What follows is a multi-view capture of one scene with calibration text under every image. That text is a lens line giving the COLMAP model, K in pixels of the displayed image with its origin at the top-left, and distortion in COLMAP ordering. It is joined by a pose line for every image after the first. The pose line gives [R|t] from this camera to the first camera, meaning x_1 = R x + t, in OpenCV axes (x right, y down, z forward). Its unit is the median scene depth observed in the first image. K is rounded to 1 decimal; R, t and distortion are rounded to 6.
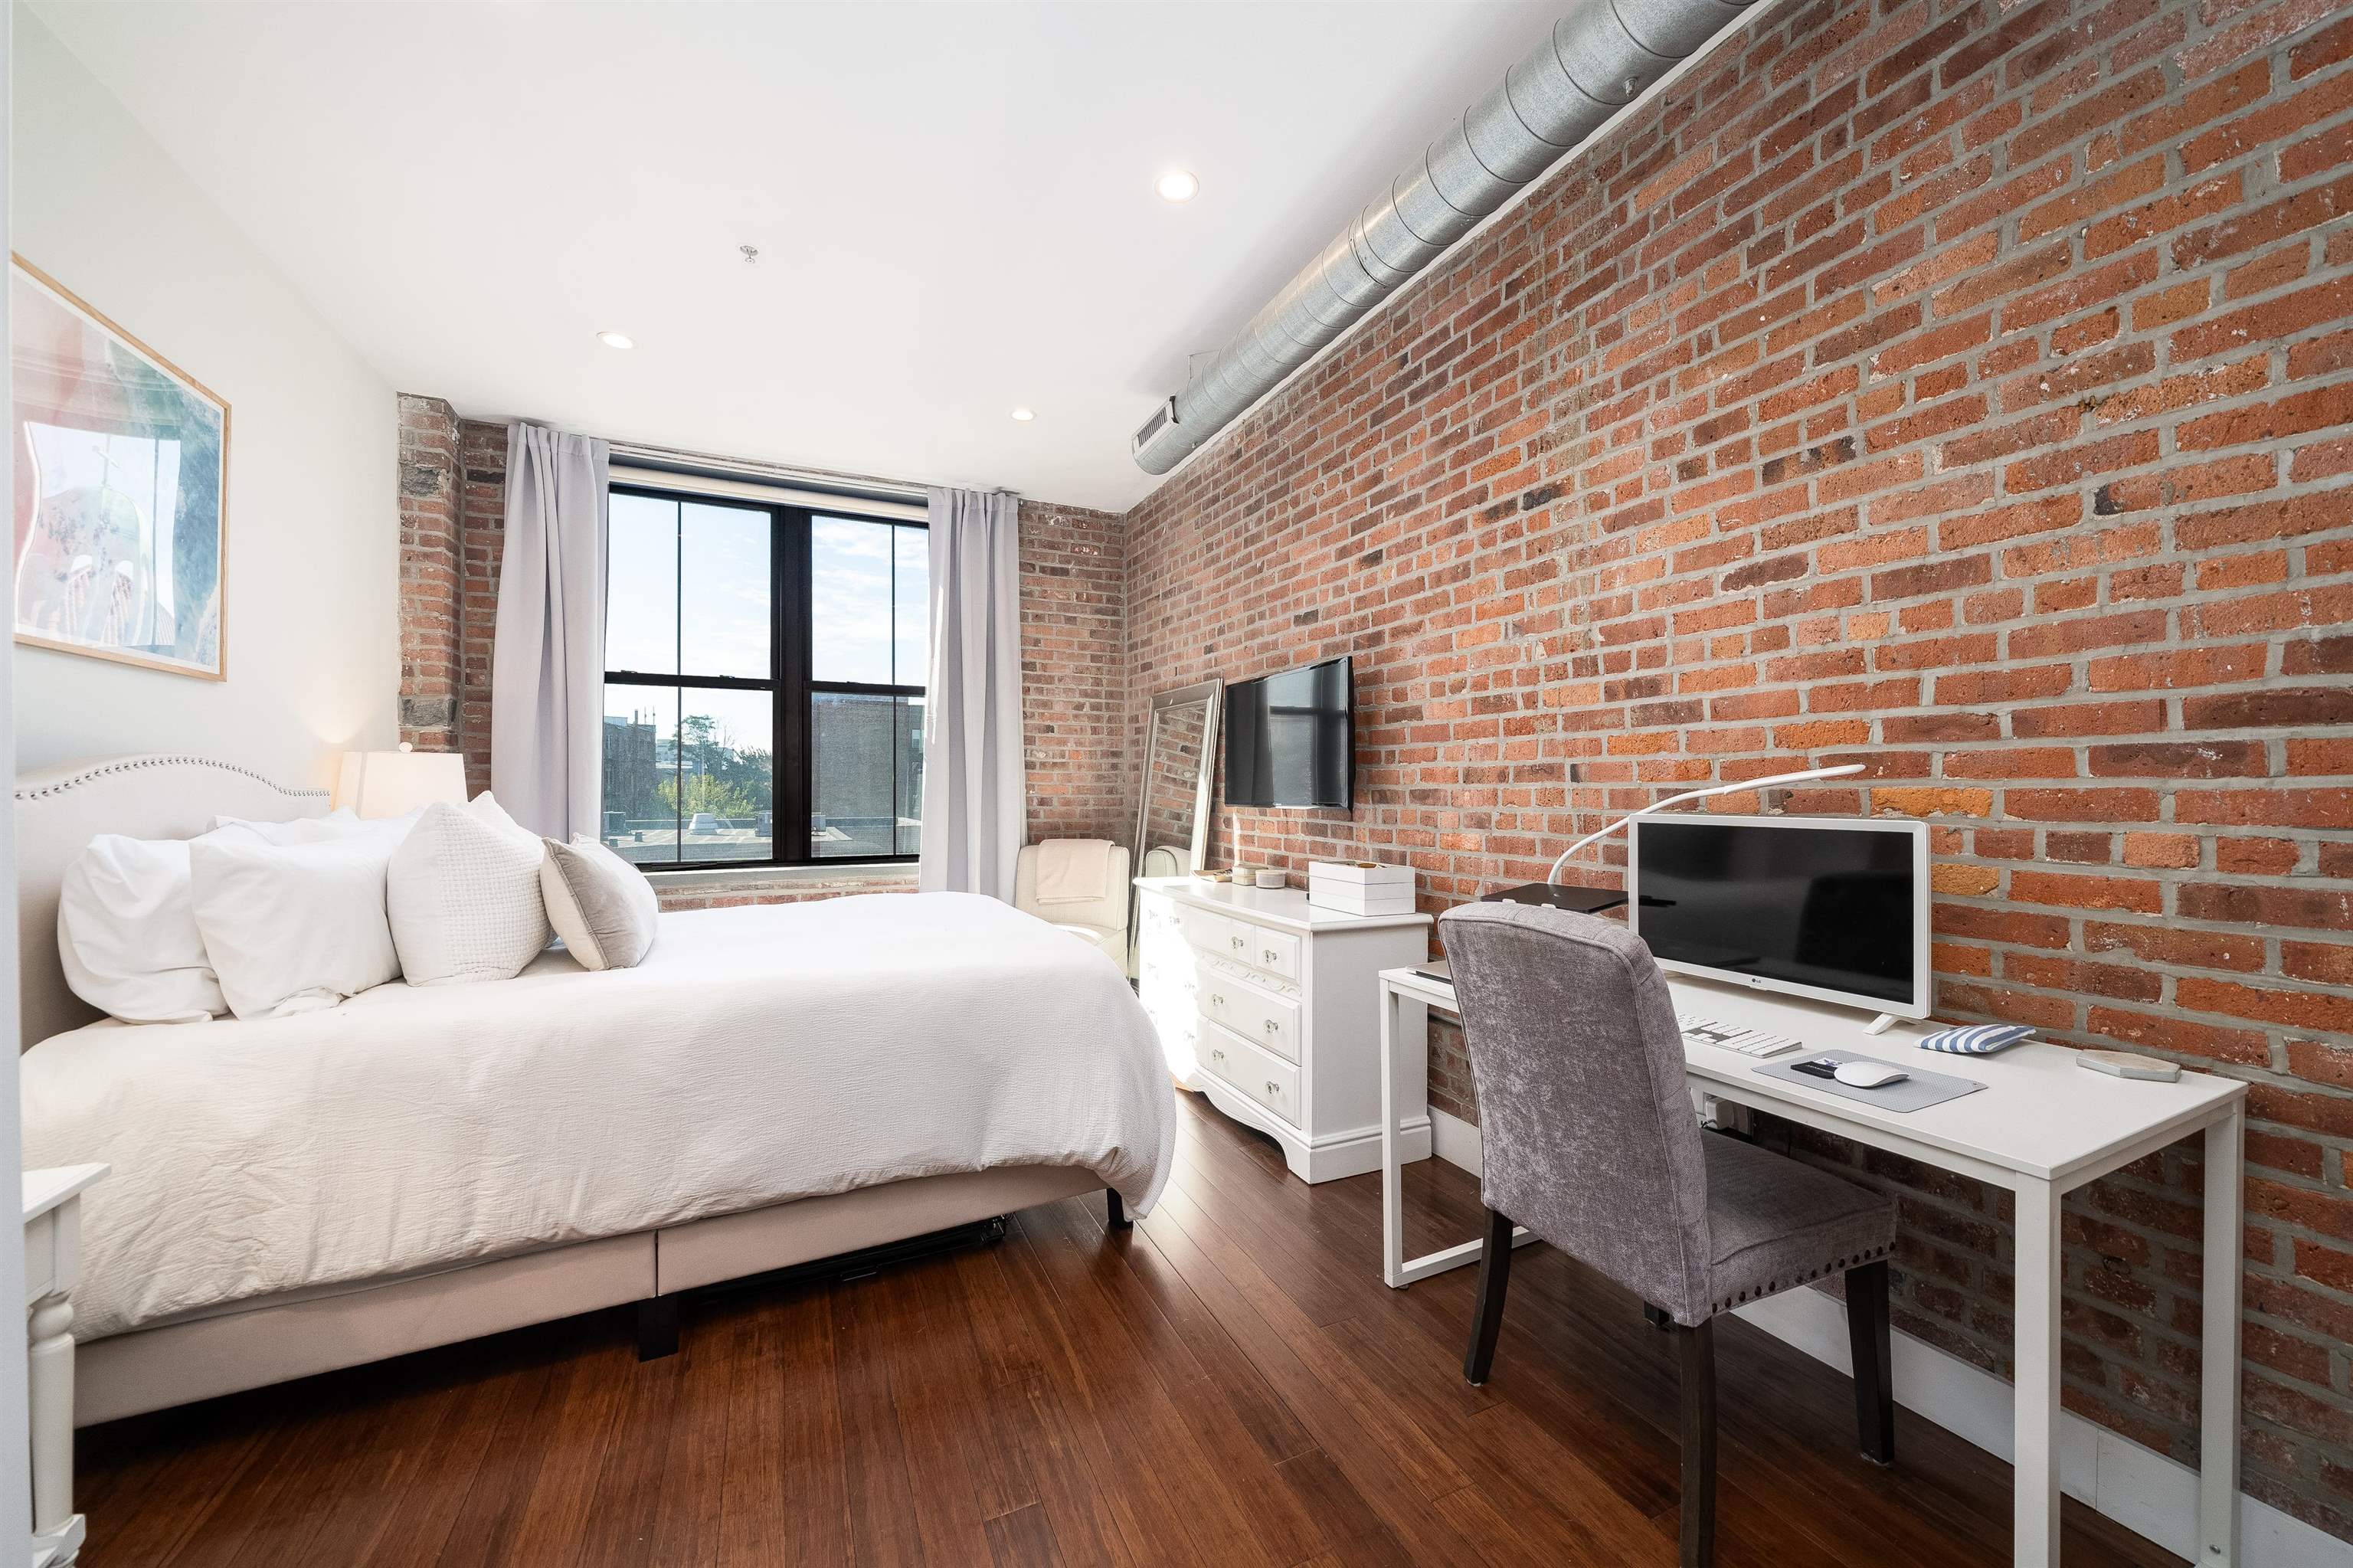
lens RADIAL K [[845.4, 0, 1157.9], [0, 845.4, 798.1], [0, 0, 1]] dist [-0.007742, -0.000214]
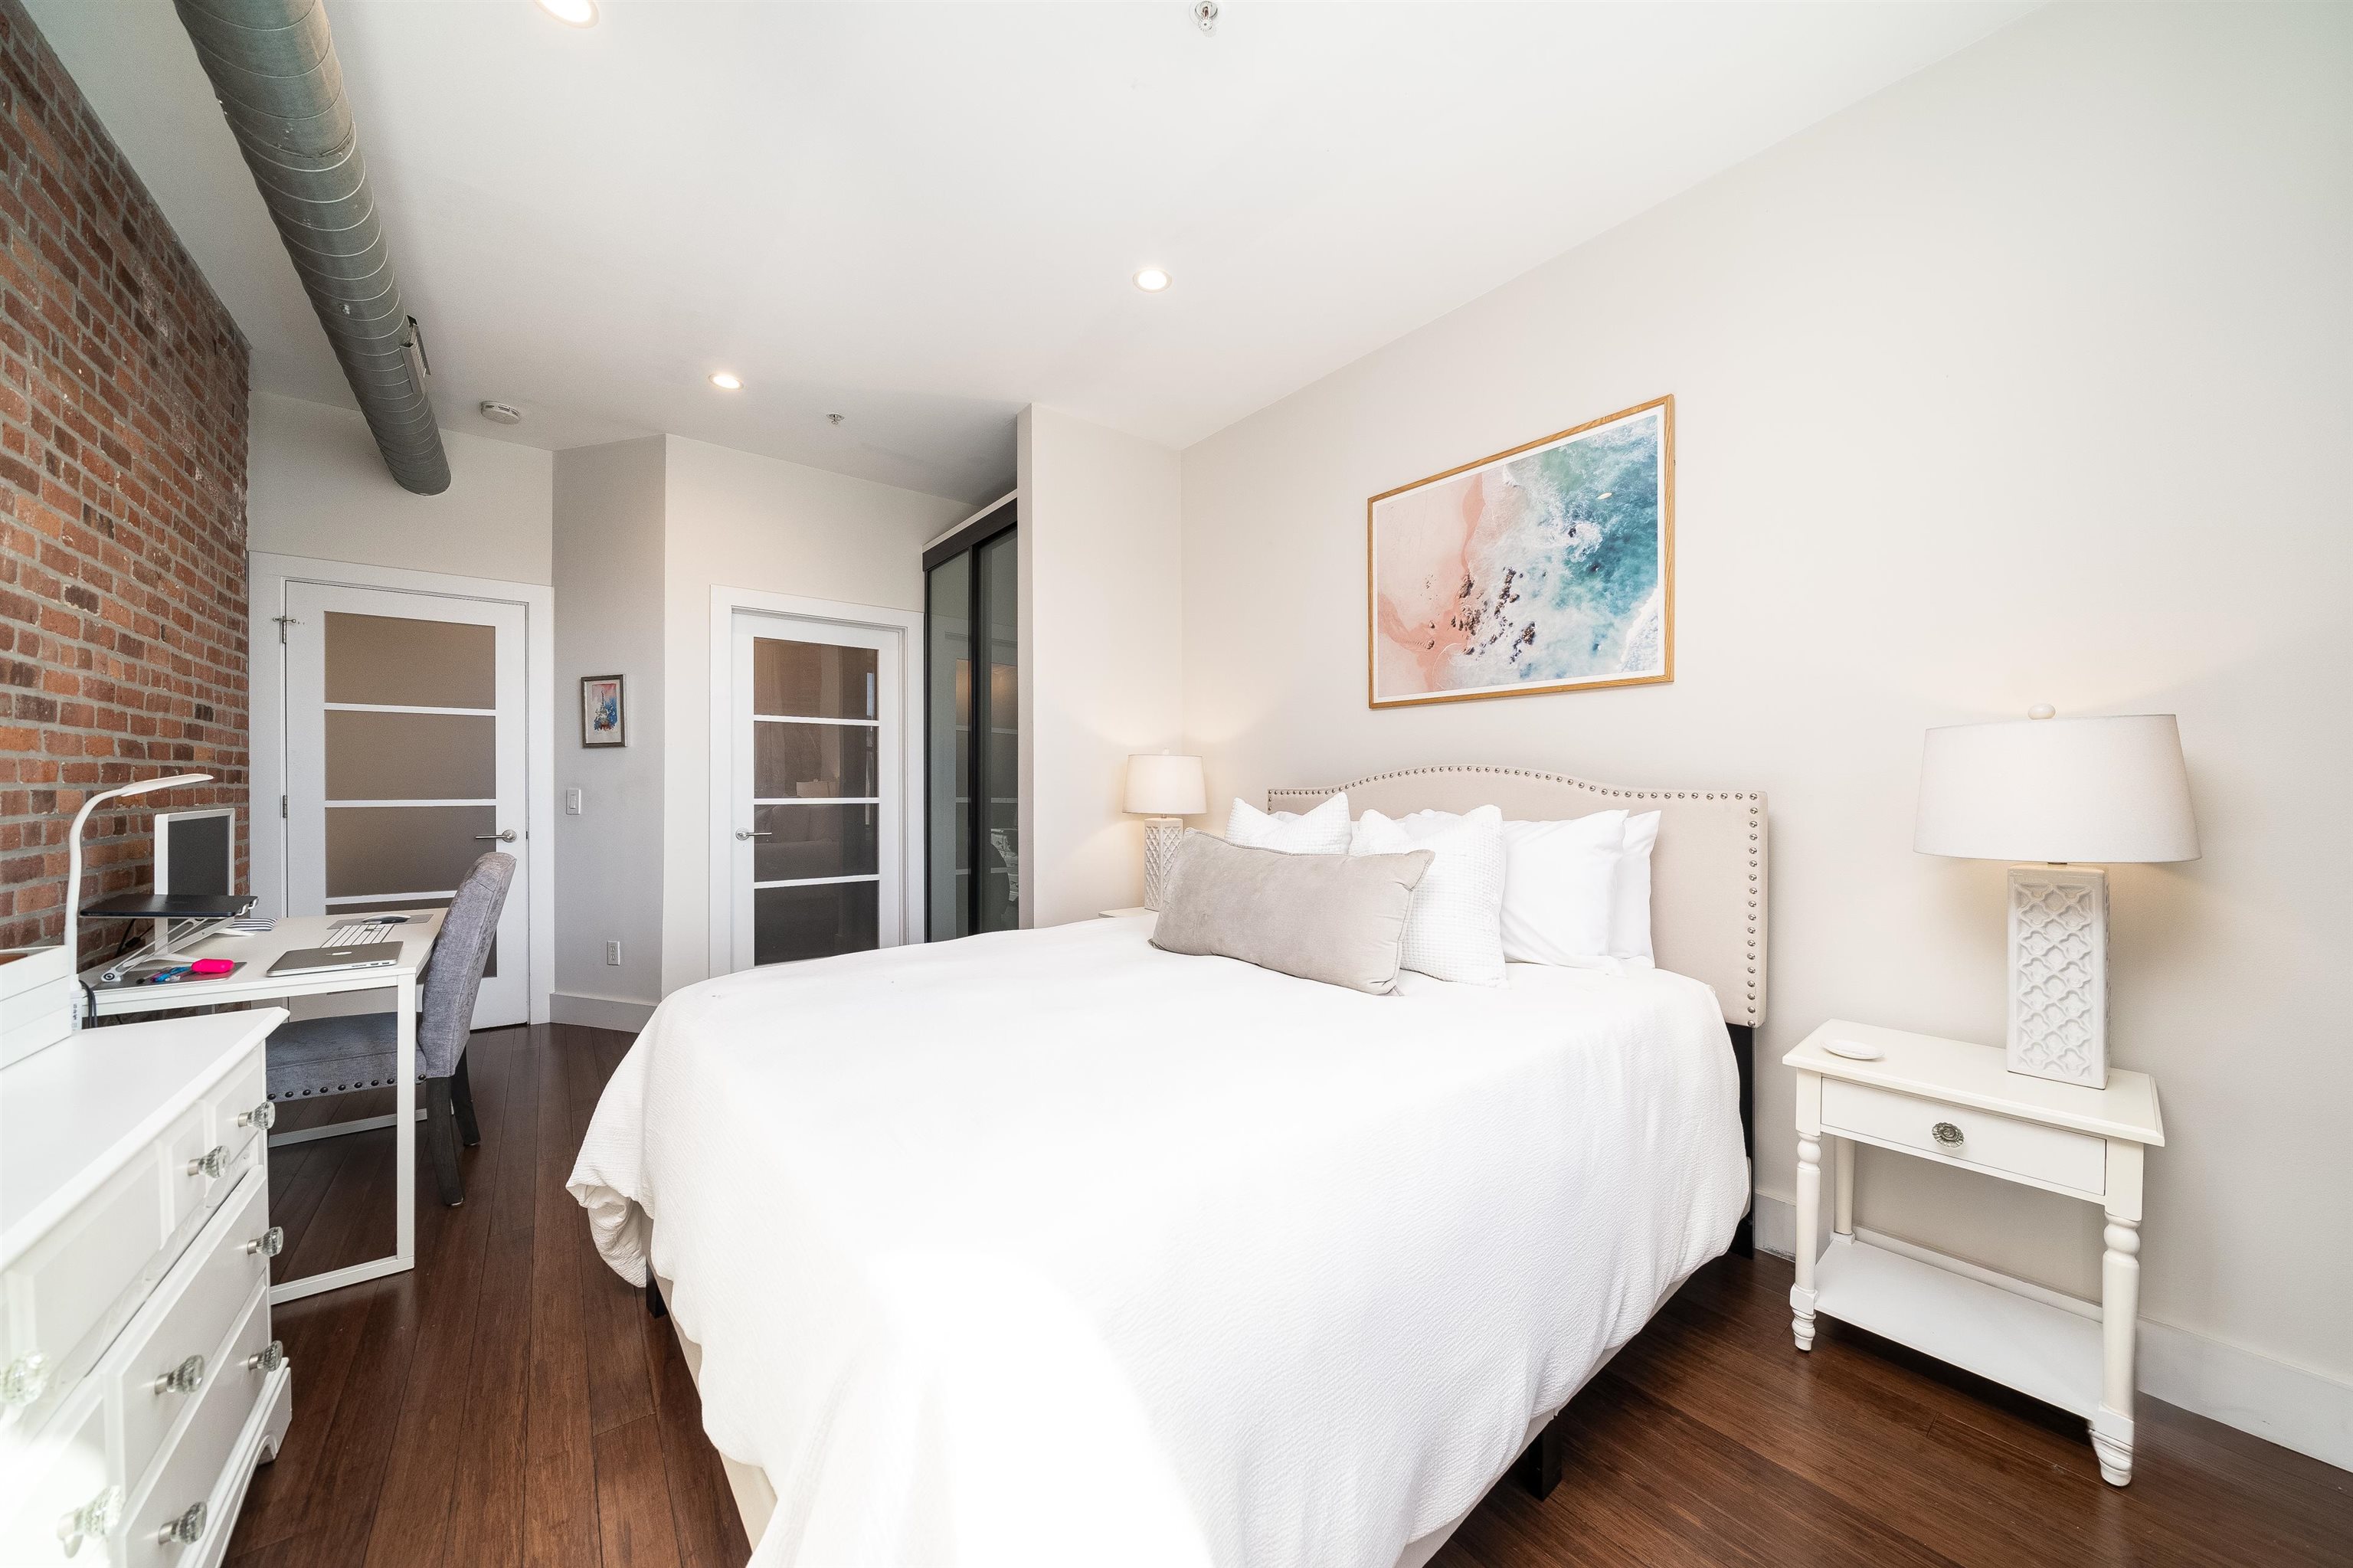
lens RADIAL K [[799.1, 0, 1179.1], [0, 799.1, 789.2], [0, 0, 1]] dist [-0.003443, -0.000156]
pose [[-0.964137, -0.000793, -0.265402, -0.258780], [-0.004351, 0.999908, 0.012818, -0.017807], [0.265368, 0.013513, -0.964053, 1.442774]]
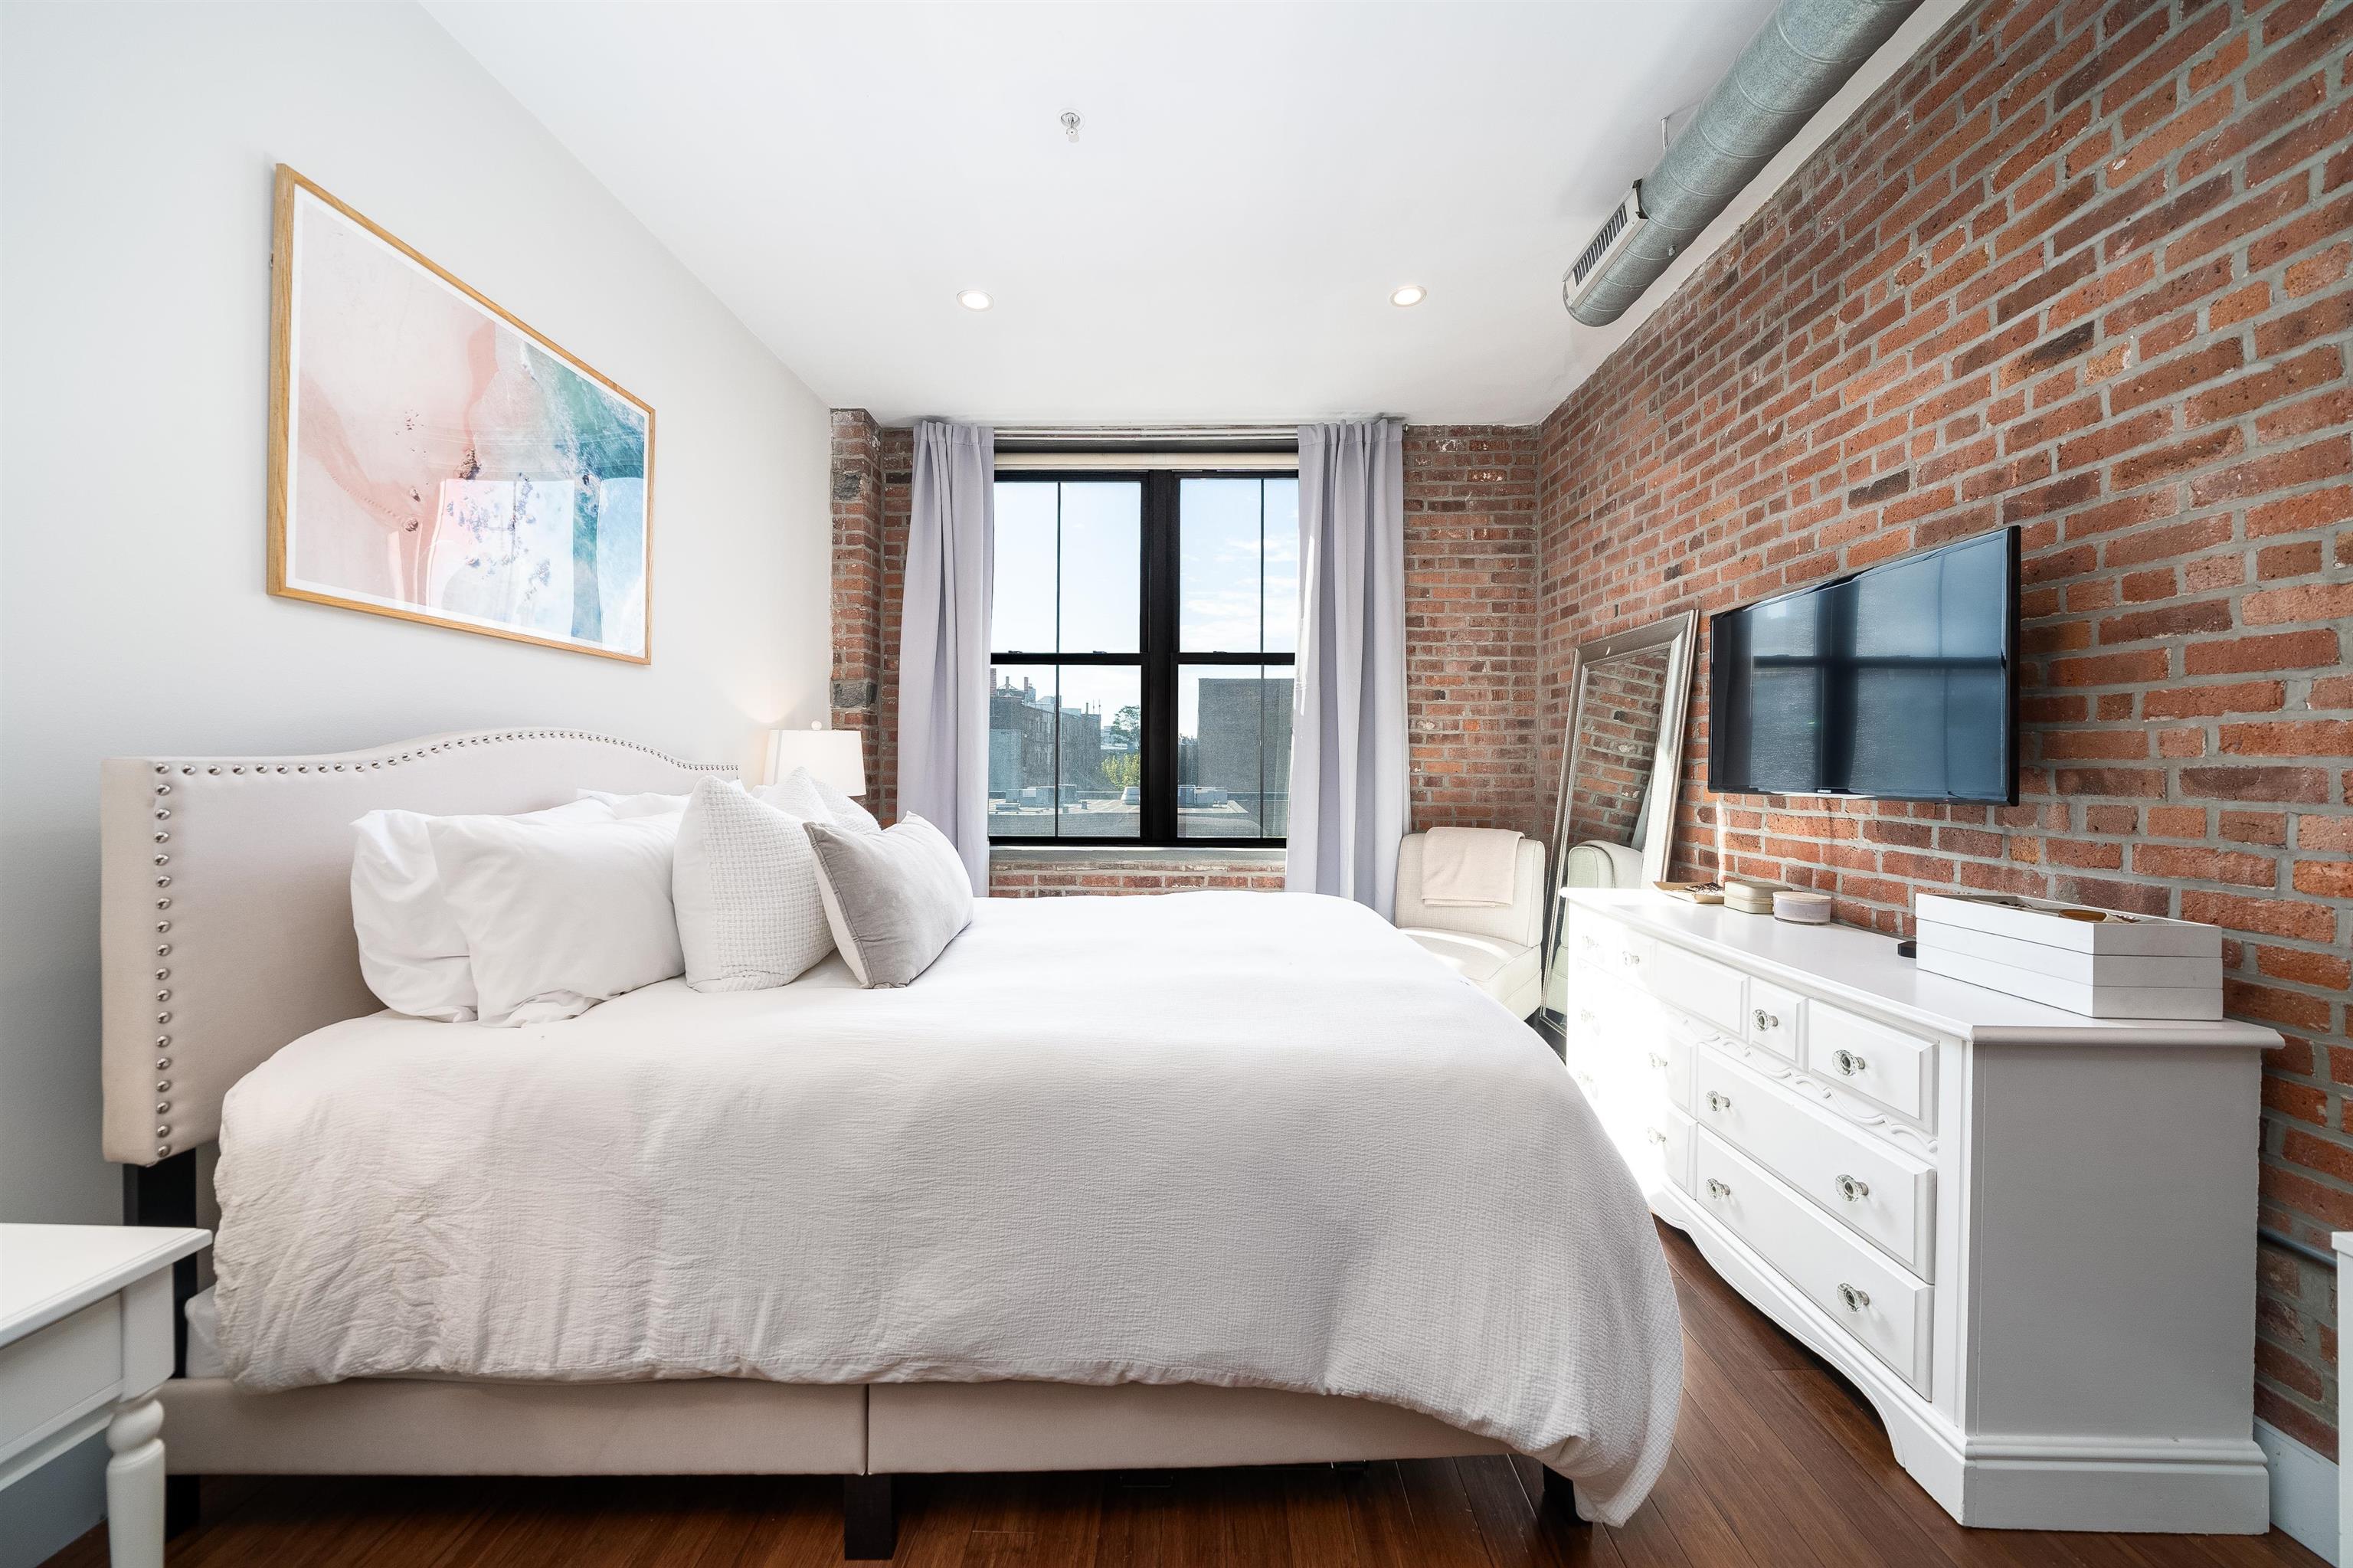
lens RADIAL K [[799.1, 0, 1171.7], [0, 799.1, 771.7], [0, 0, 1]] dist [-0.003443, -0.000156]
pose [[0.902242, 0.005803, -0.431191, -0.044484], [-0.008108, 0.999961, -0.003508, -0.001451], [0.431154, 0.006661, 0.902254, 0.295601]]
